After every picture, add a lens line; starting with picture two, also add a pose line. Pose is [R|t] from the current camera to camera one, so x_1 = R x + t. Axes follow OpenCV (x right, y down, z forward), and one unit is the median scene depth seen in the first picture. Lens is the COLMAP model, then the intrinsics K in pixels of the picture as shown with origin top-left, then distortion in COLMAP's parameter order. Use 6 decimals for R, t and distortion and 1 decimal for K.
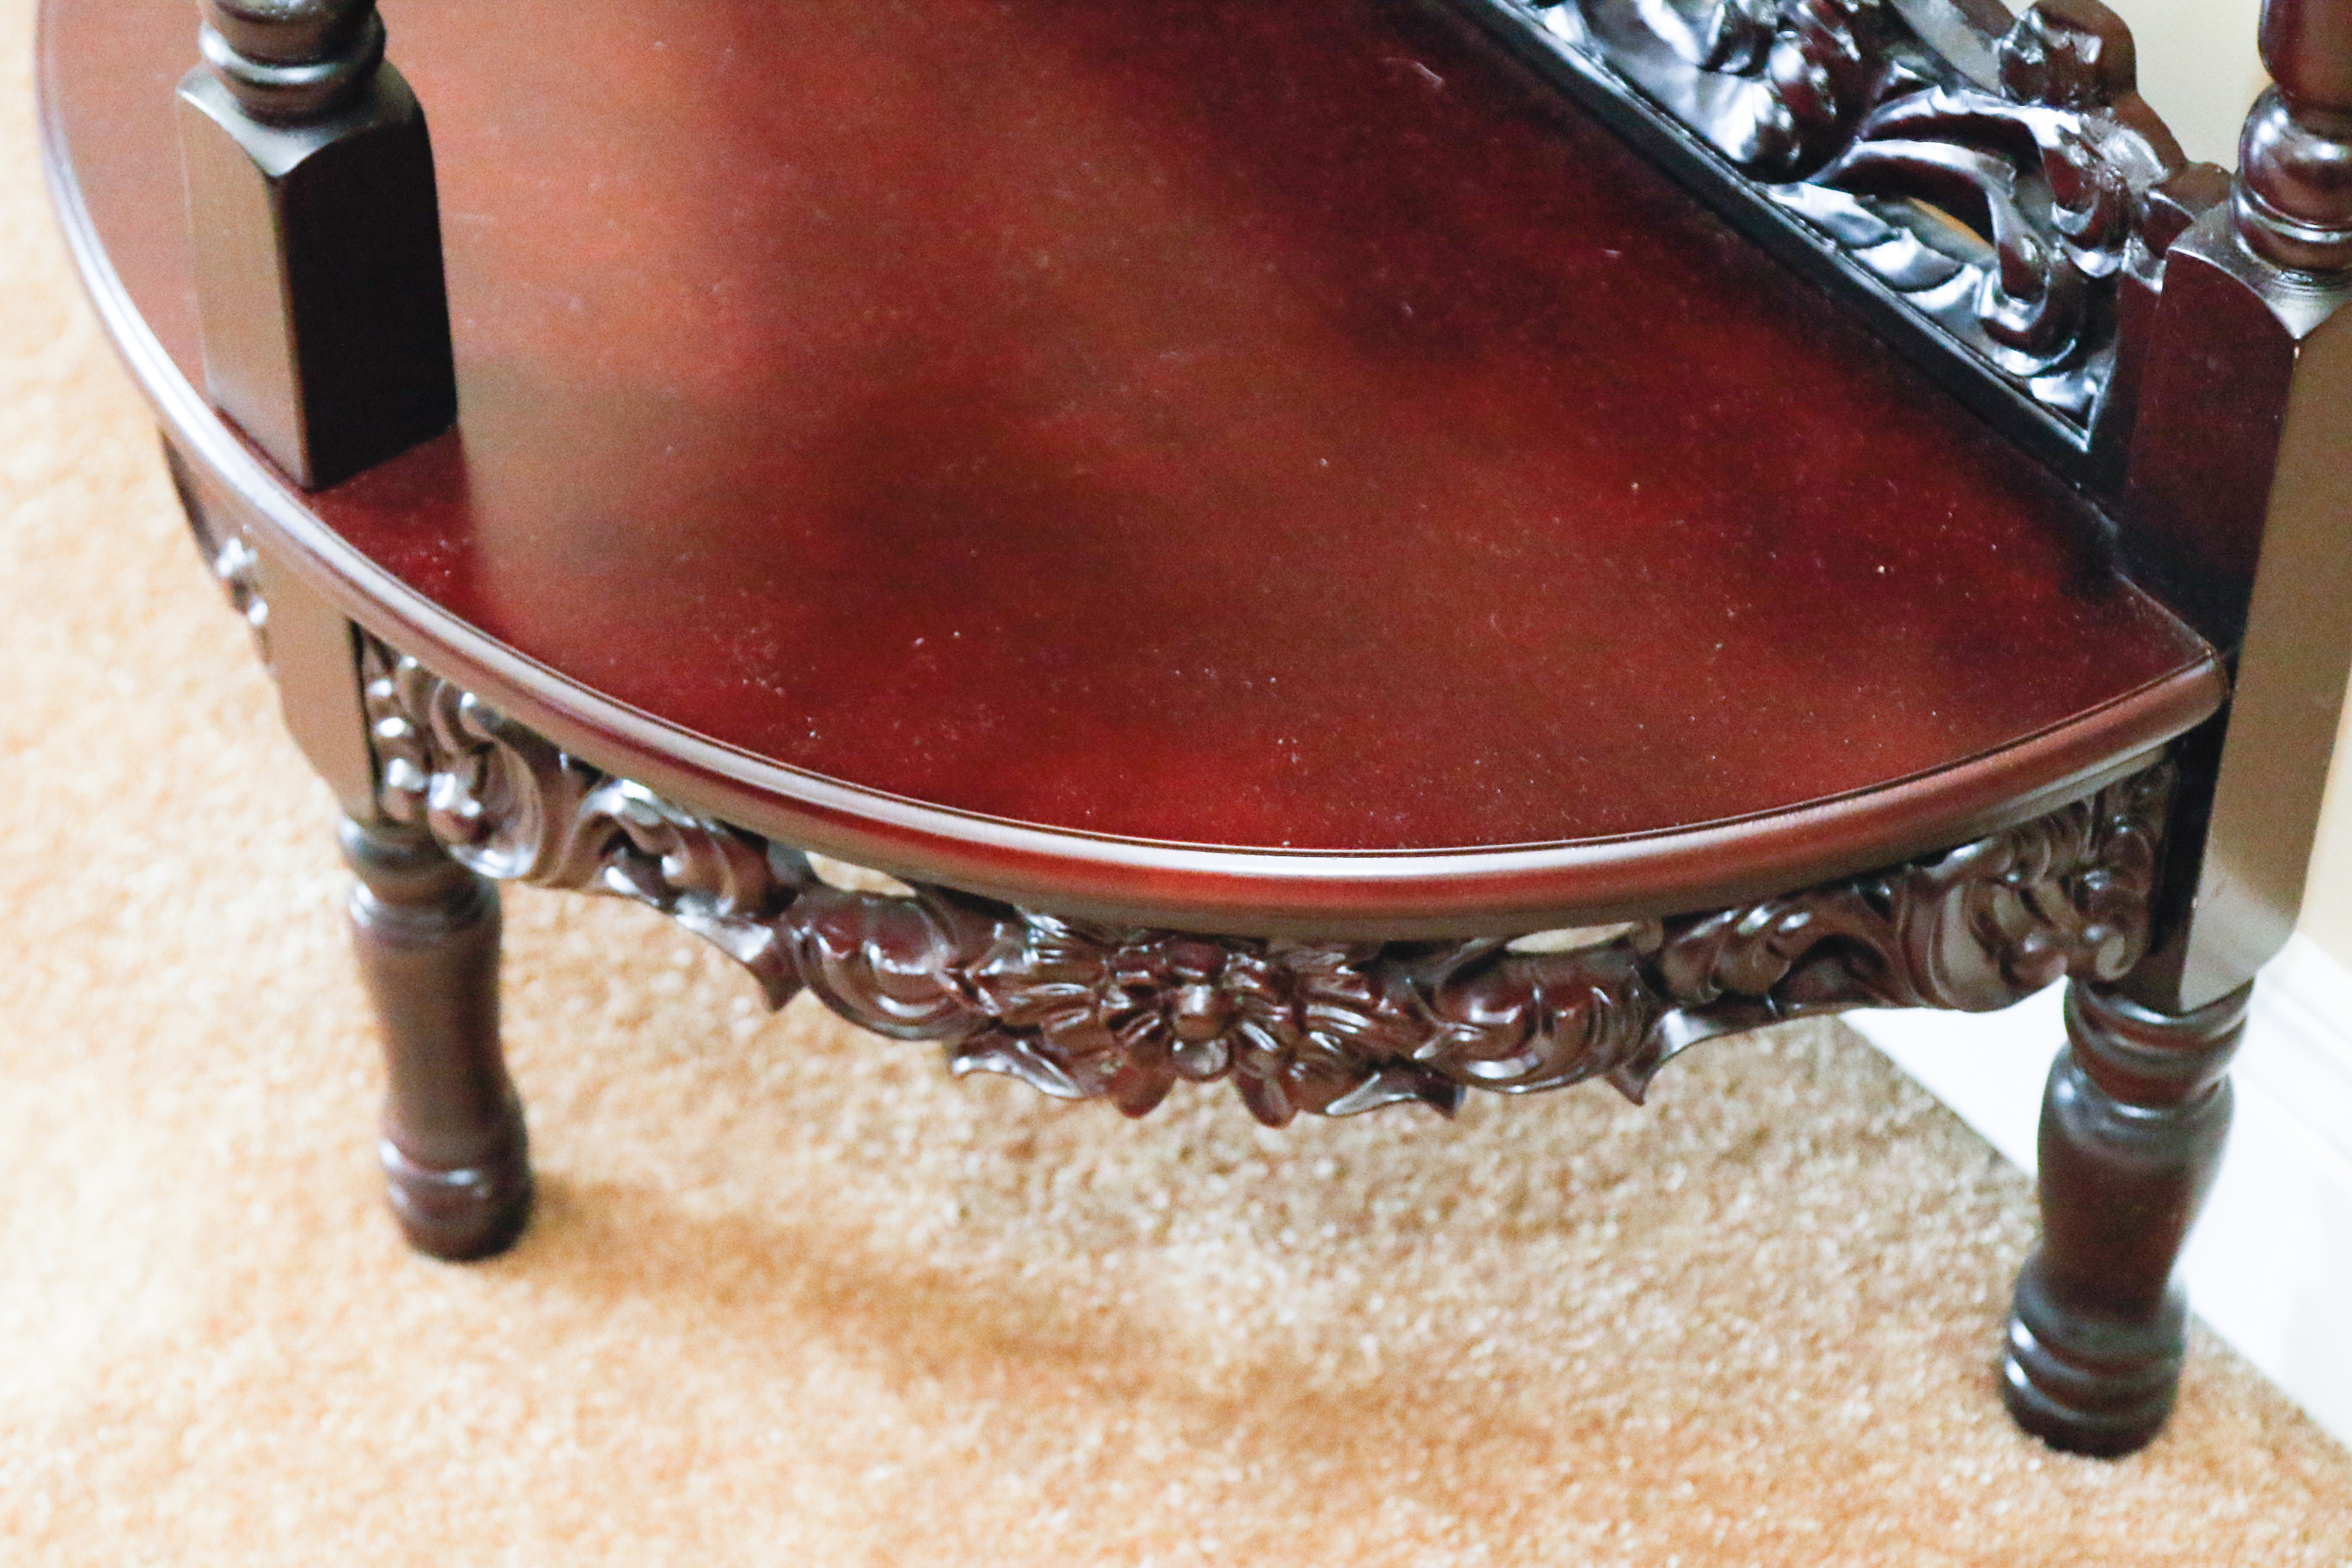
lens RADIAL K [[6149.5, 0, 1176.0], [0, 6149.5, 784.0], [0, 0, 1]] dist [0.195961, -0.014175]
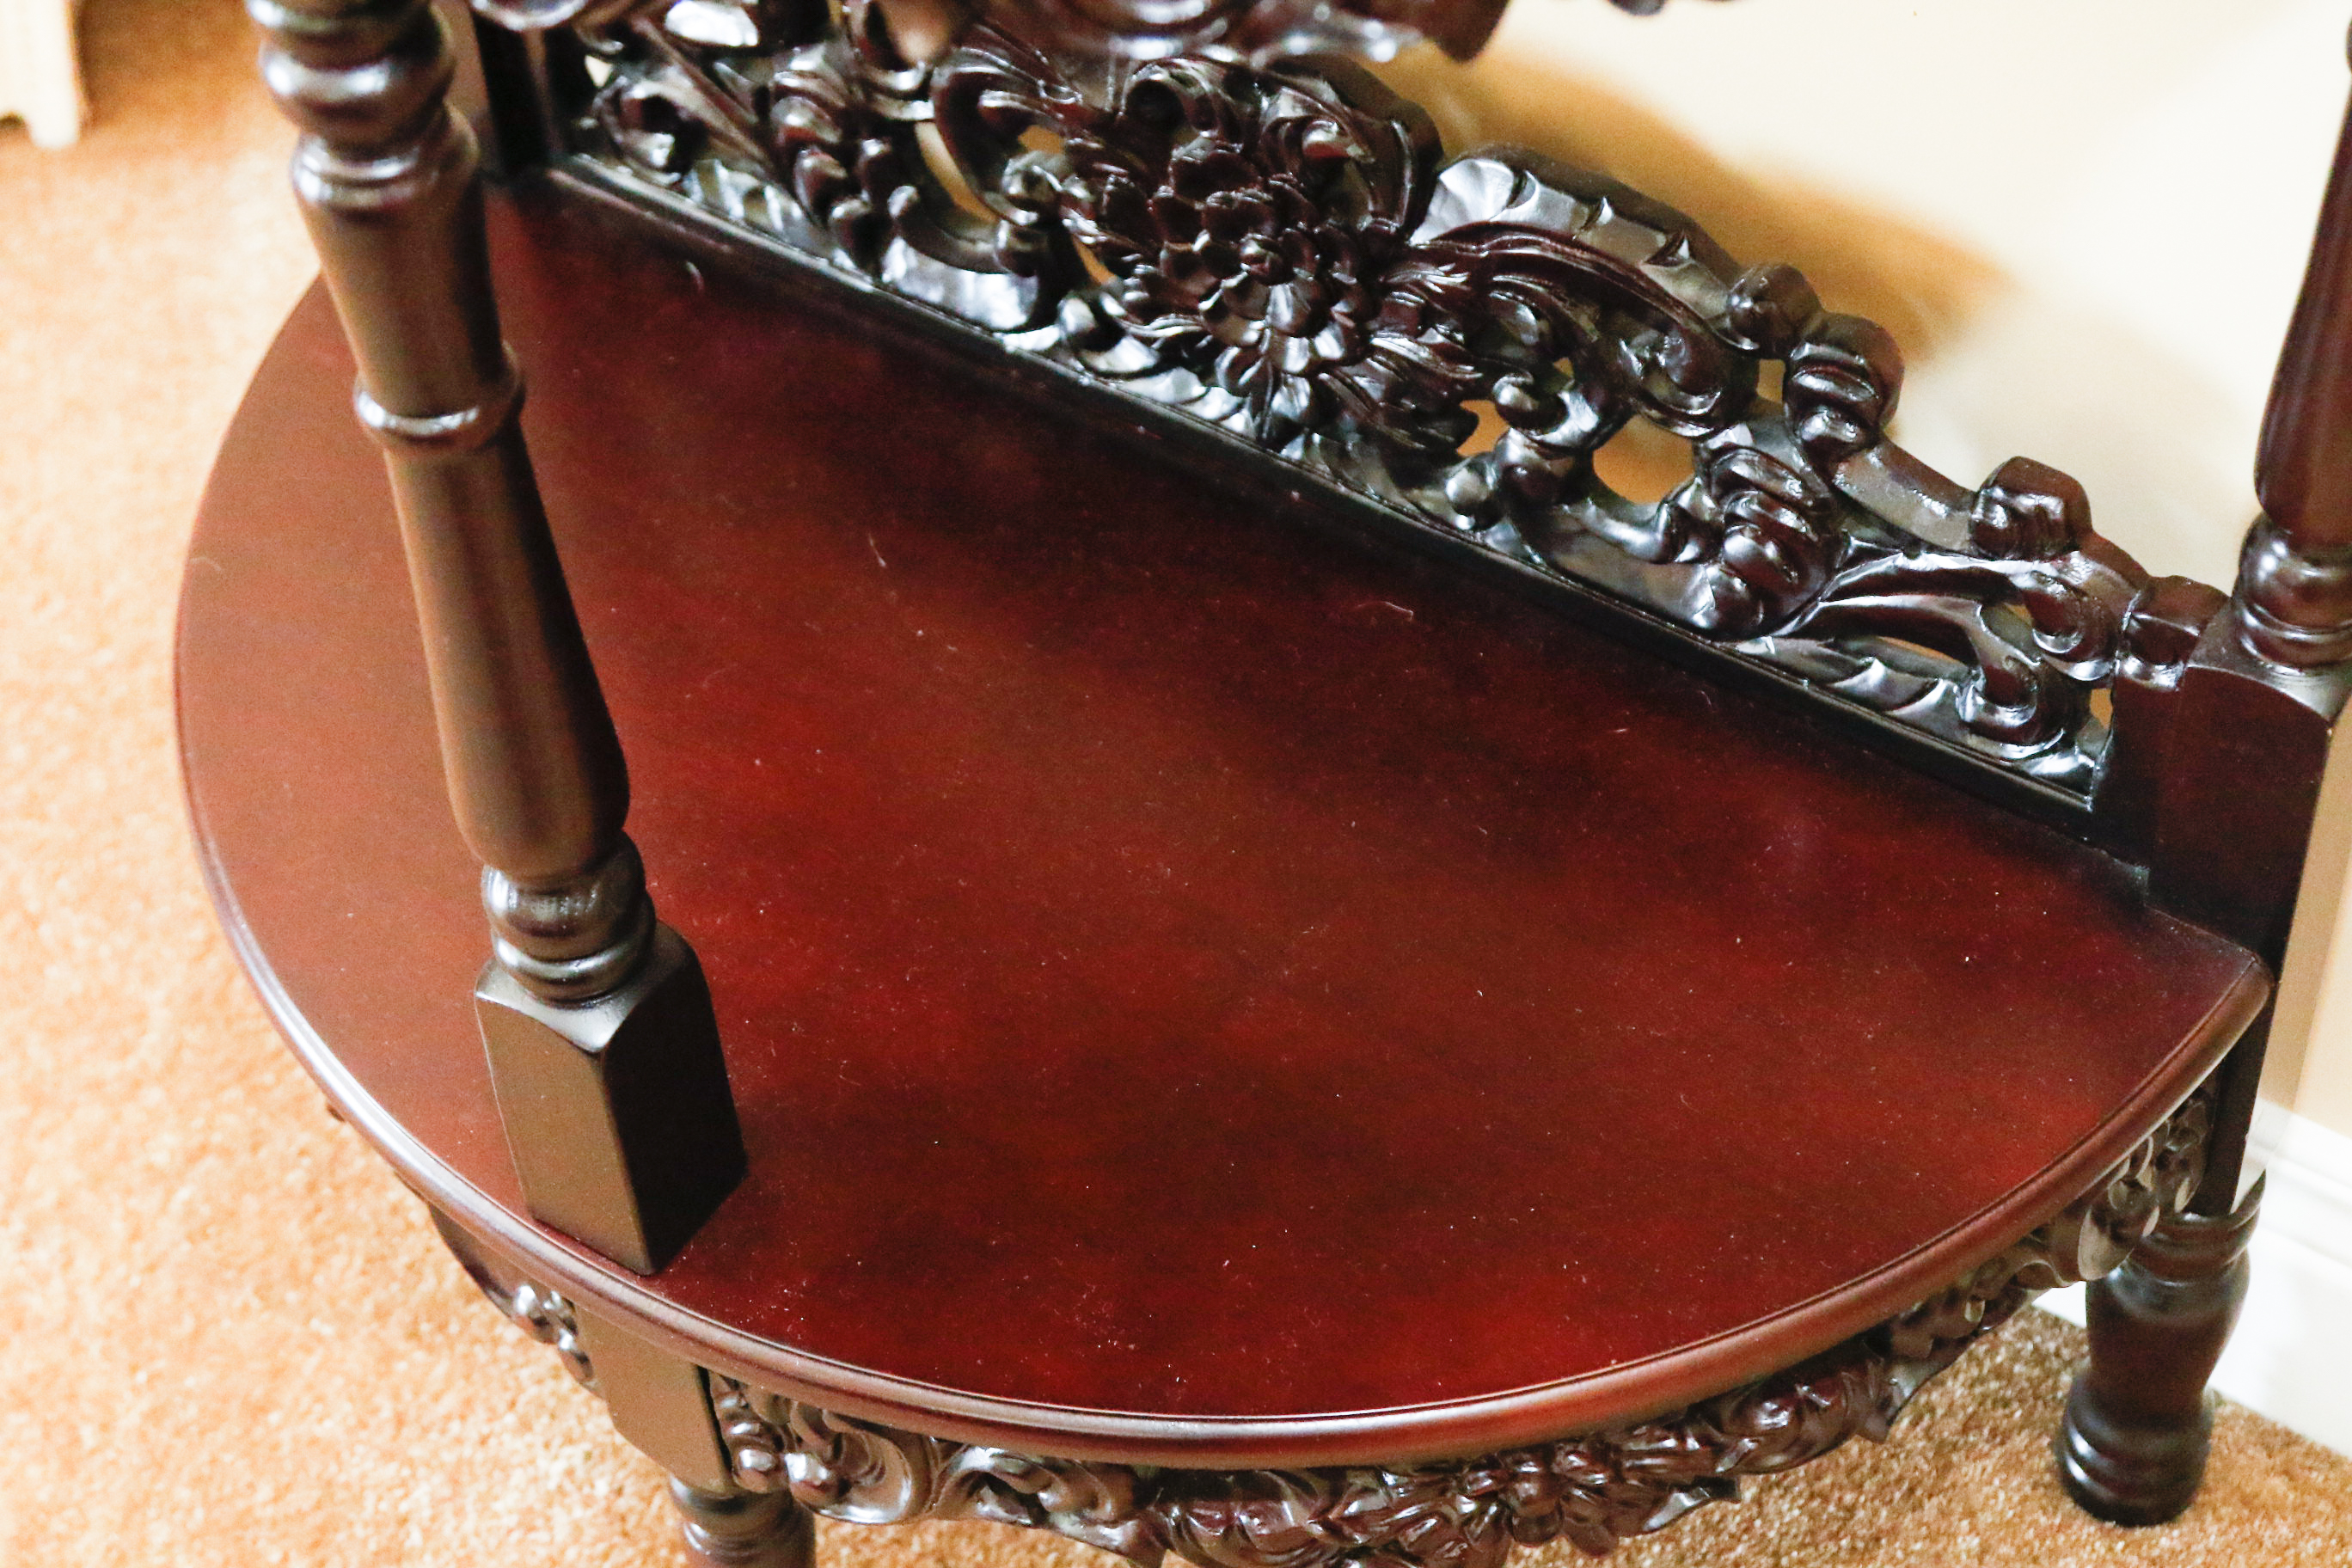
lens RADIAL K [[4346.2, 0, 1176.0], [0, 4346.2, 784.0], [0, 0, 1]] dist [0.069004, 0.103661]
pose [[0.947133, -0.276896, 0.162074, -0.152547], [0.267976, 0.960504, 0.074975, -0.166946], [-0.176433, -0.027579, 0.983926, 0.200551]]
